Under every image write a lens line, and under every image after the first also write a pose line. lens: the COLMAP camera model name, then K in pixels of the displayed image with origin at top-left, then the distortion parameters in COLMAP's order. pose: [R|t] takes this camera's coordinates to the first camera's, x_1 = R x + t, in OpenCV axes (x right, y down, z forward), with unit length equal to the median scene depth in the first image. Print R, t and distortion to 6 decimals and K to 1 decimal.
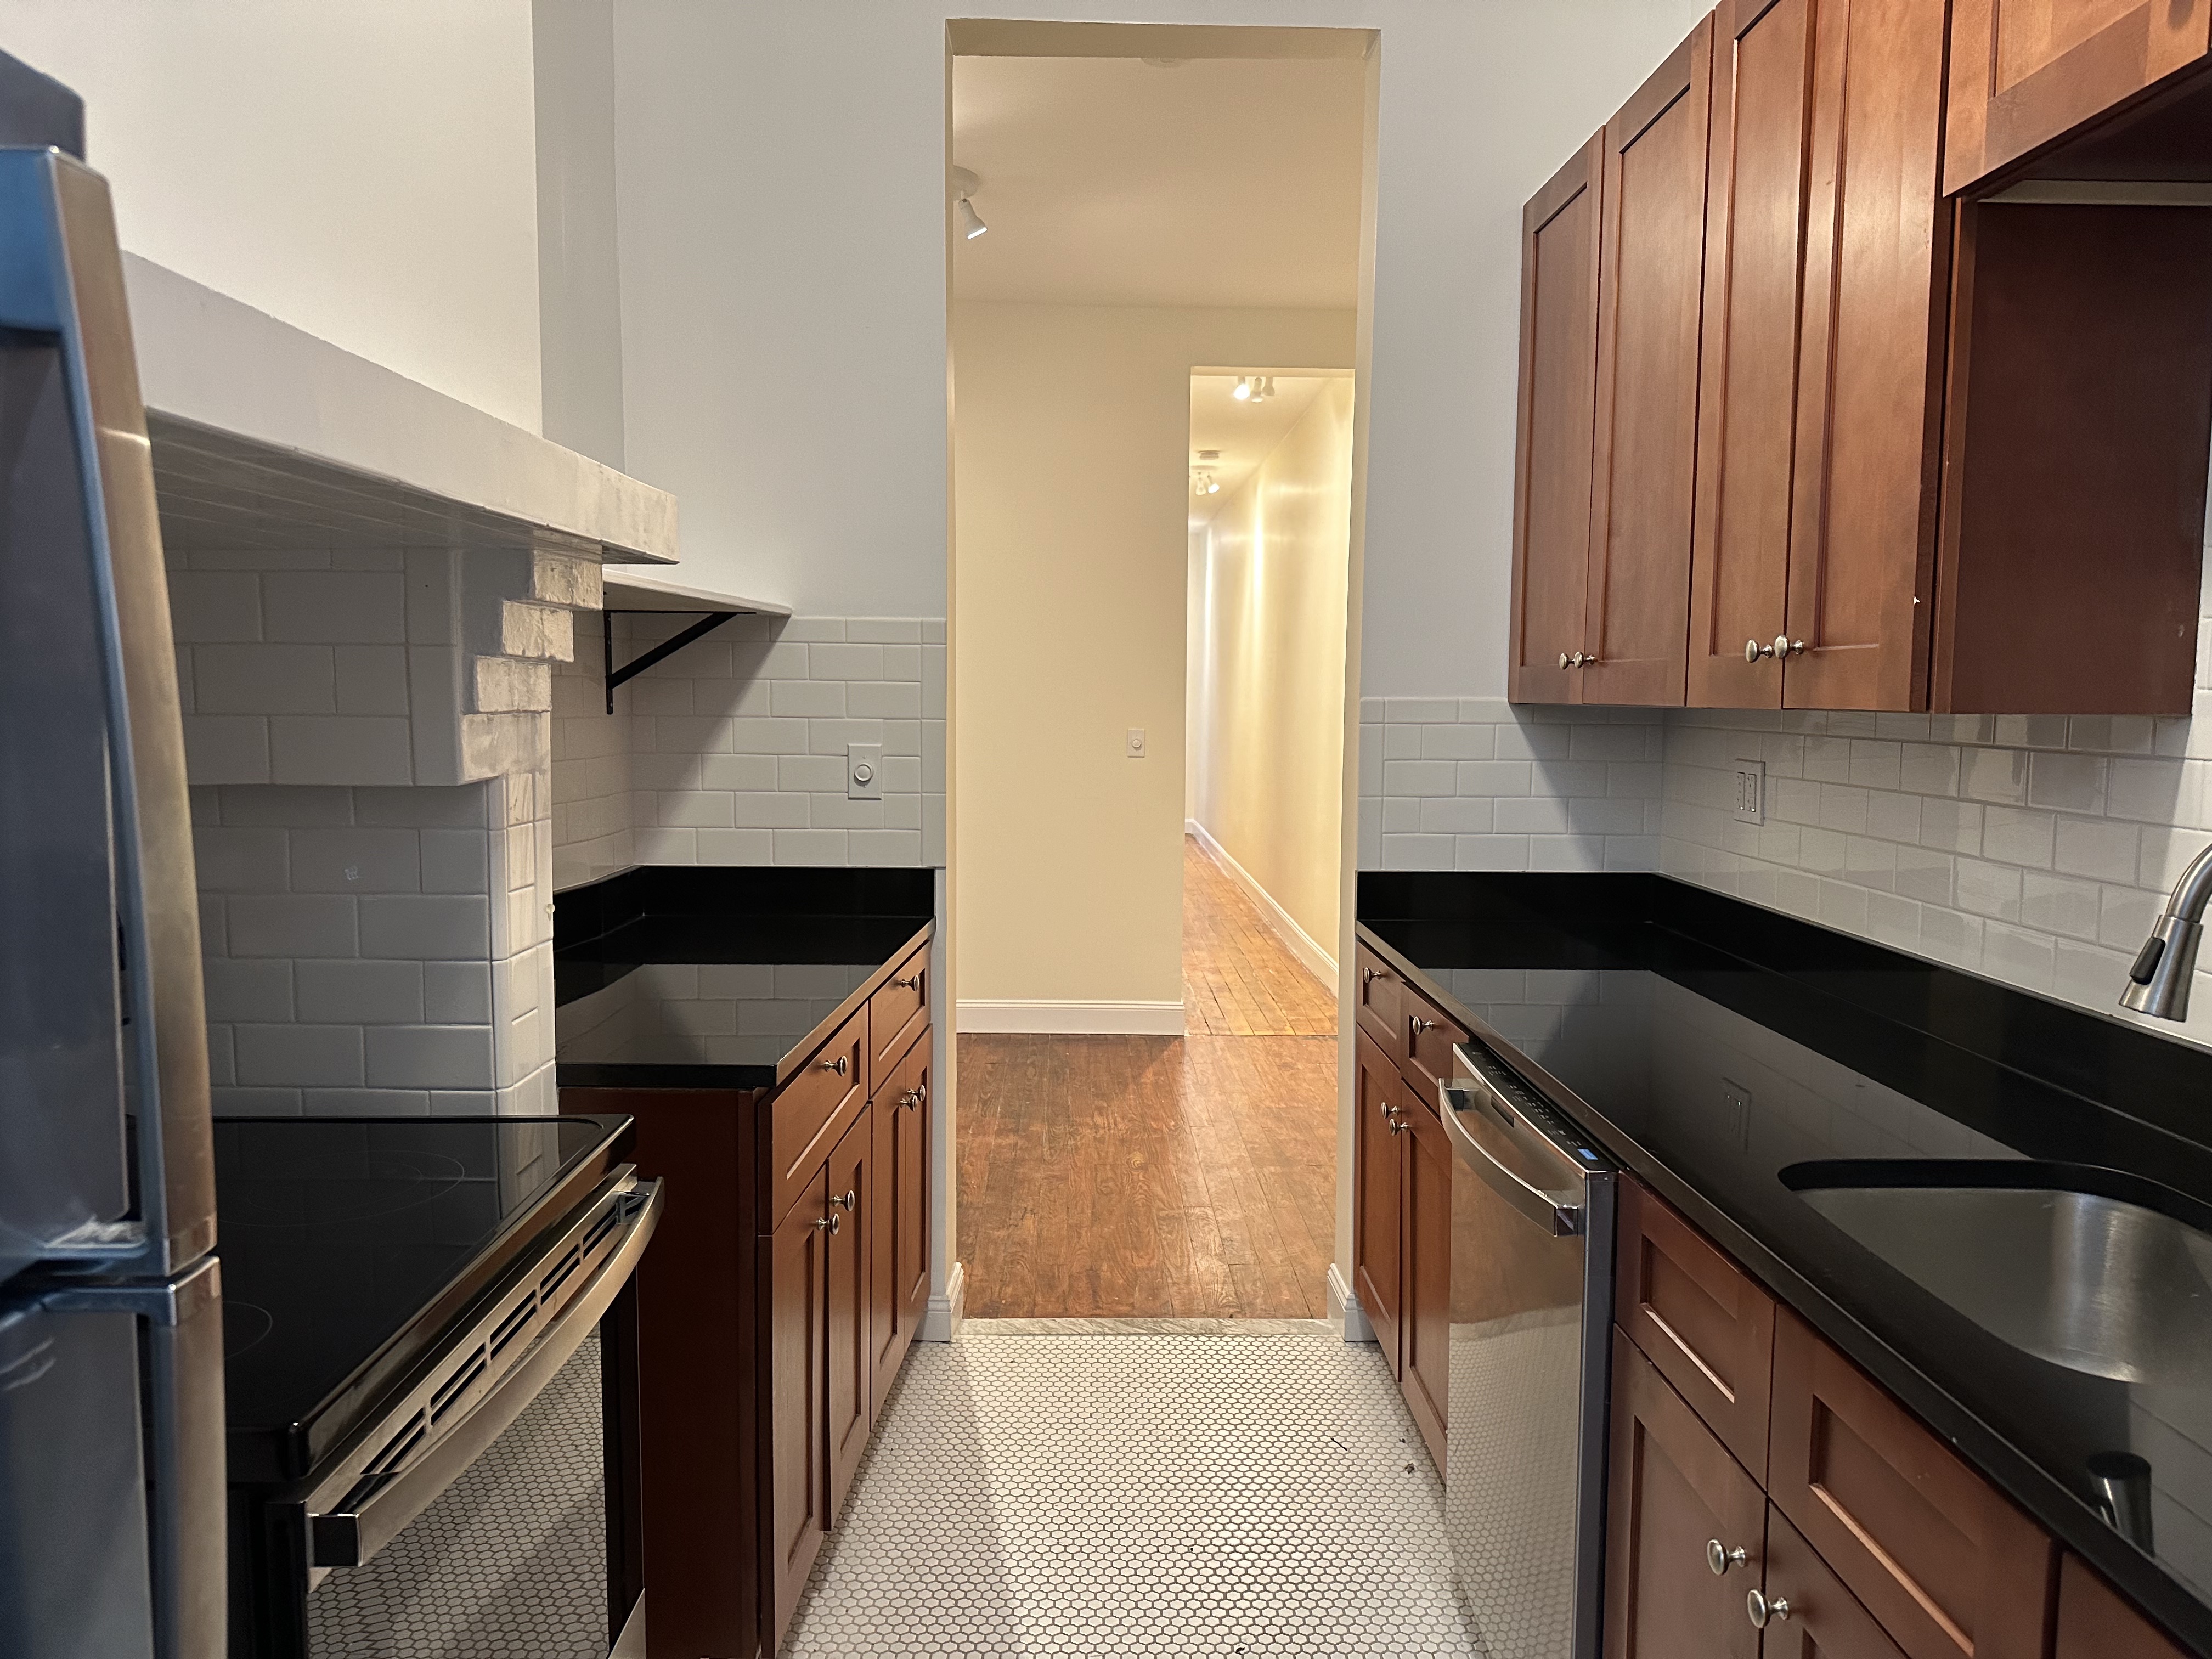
lens RADIAL K [[1570.1, 0, 1104.9], [0, 1570.1, 828.7], [0, 0, 1]] dist [0.000334, 0.002624]
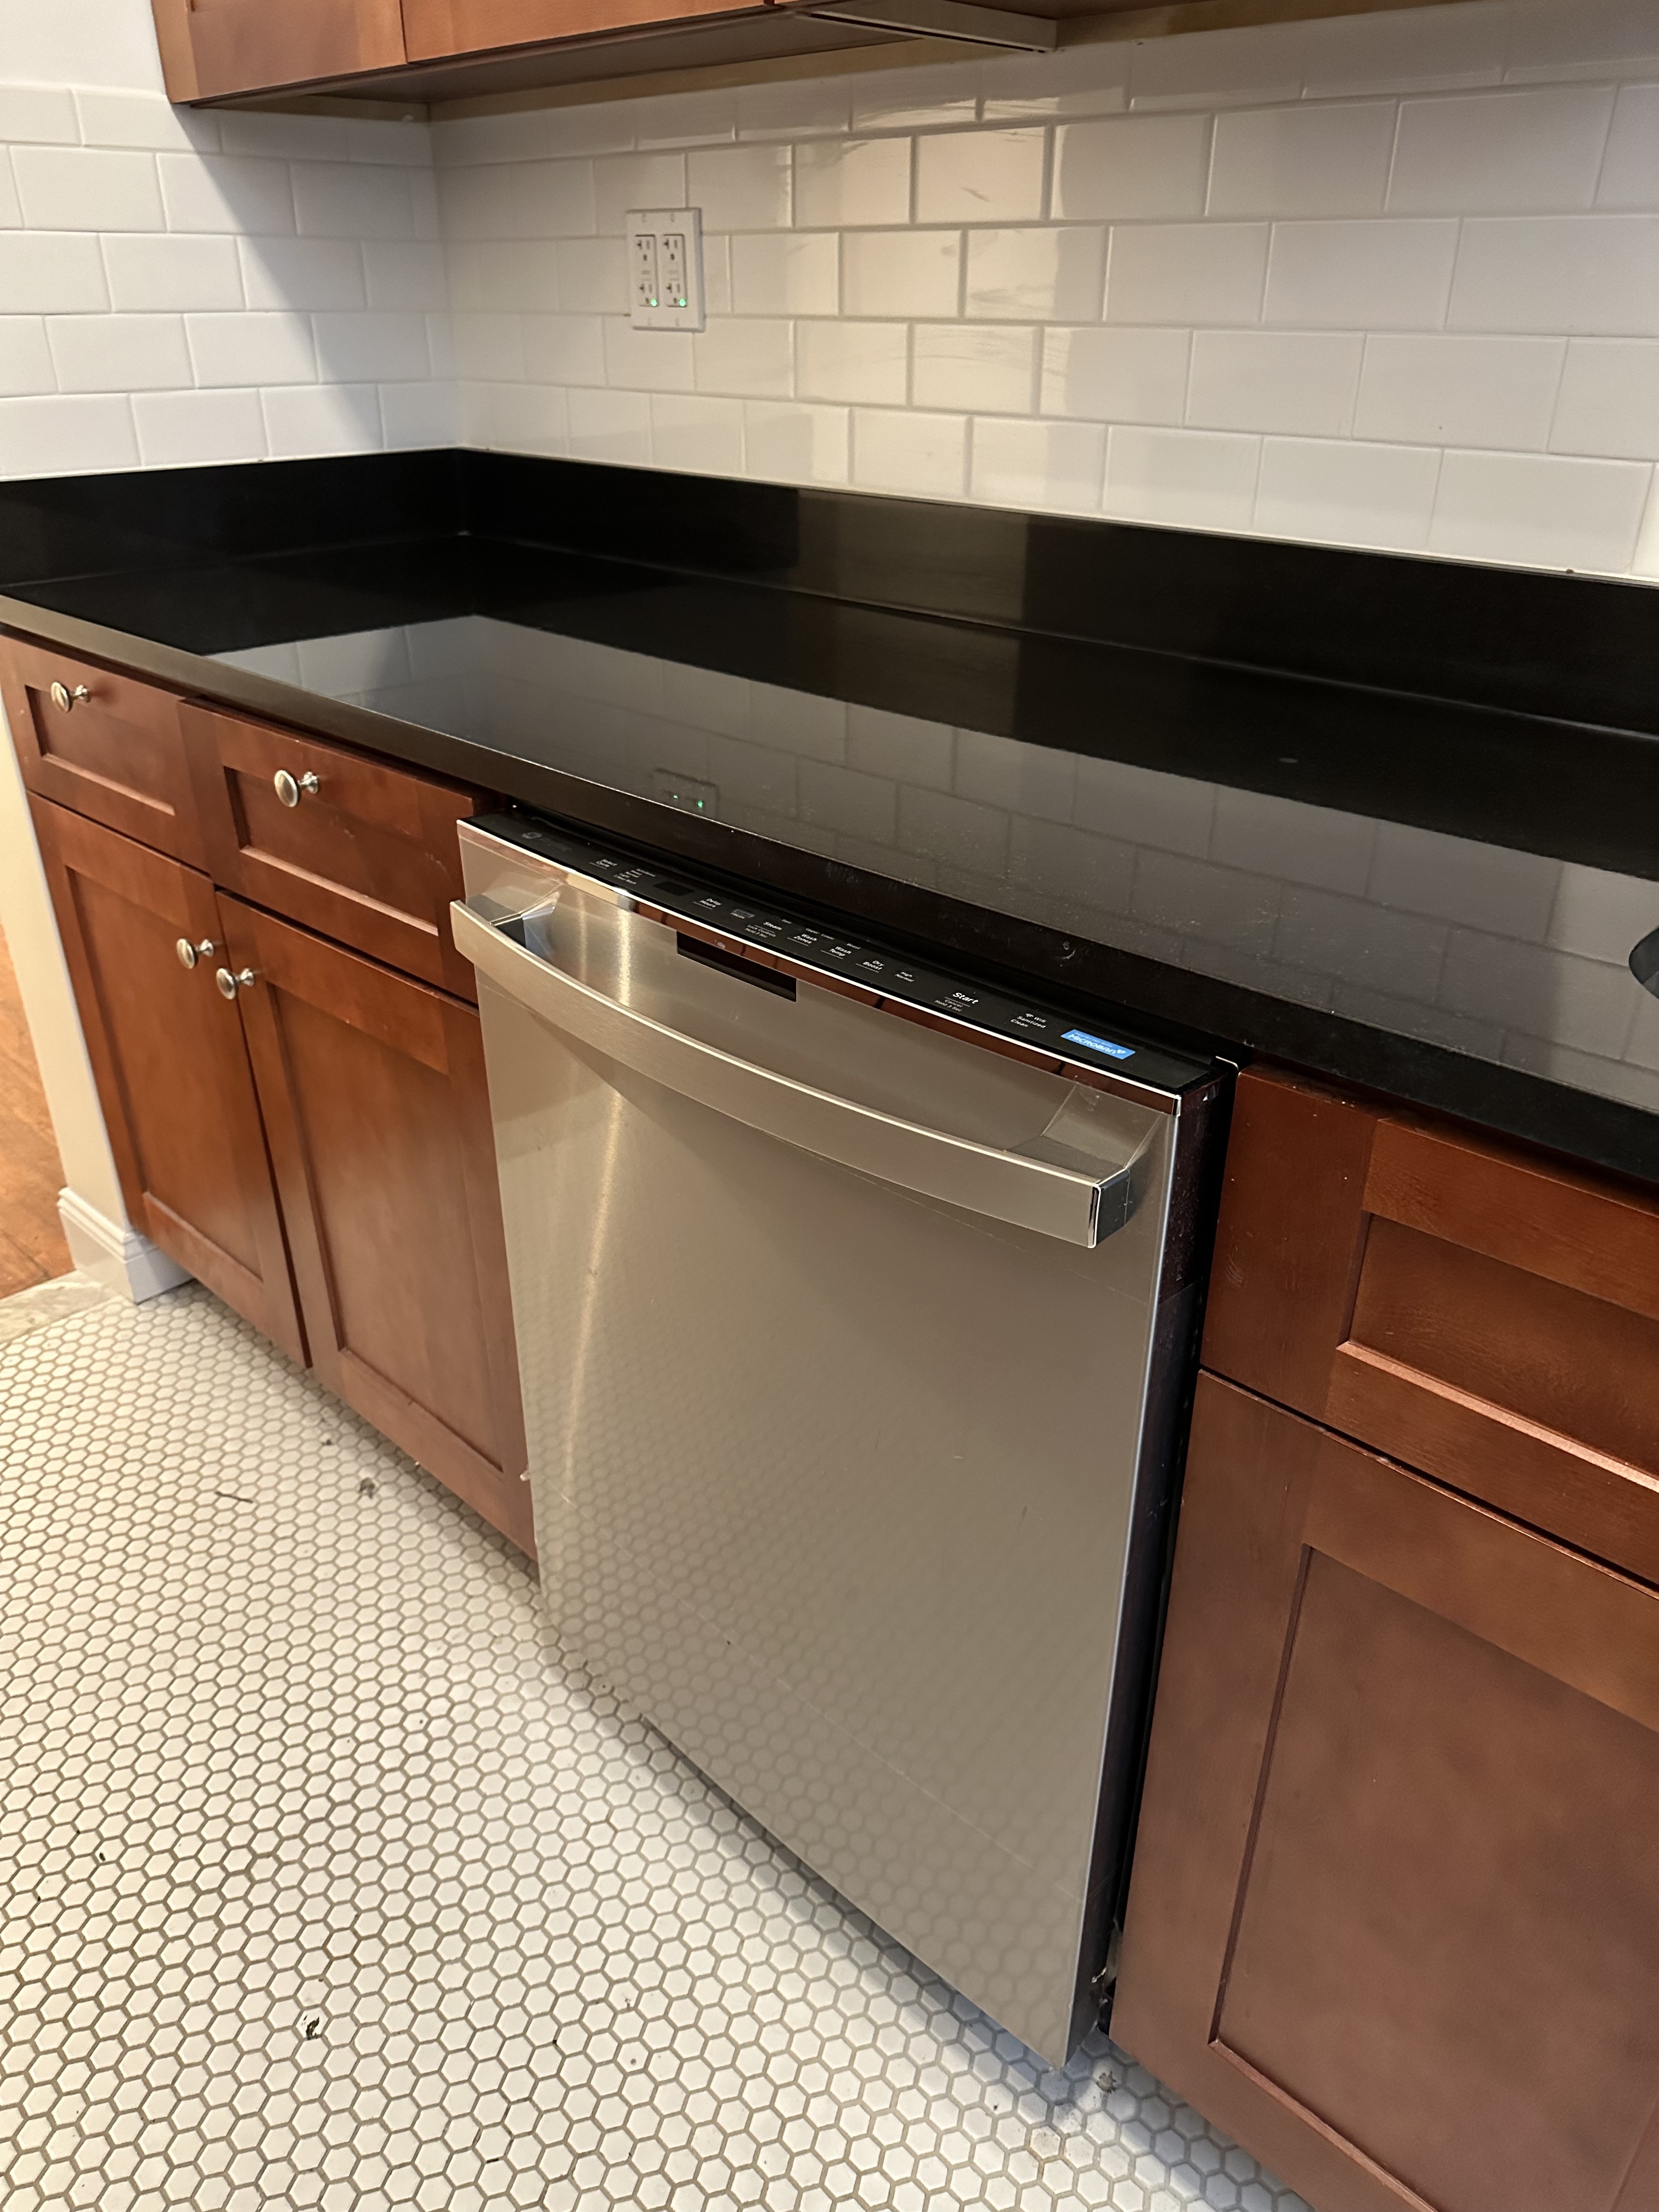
lens RADIAL K [[1570.1, 0, 820.2], [0, 1570.1, 1106.0], [0, 0, 1]] dist [0.000334, 0.002624]
pose [[0.712232, -0.330091, 0.619488, -0.013371], [0.069248, 0.911268, 0.405949, 0.023904], [-0.698520, -0.246232, 0.671893, 0.438707]]
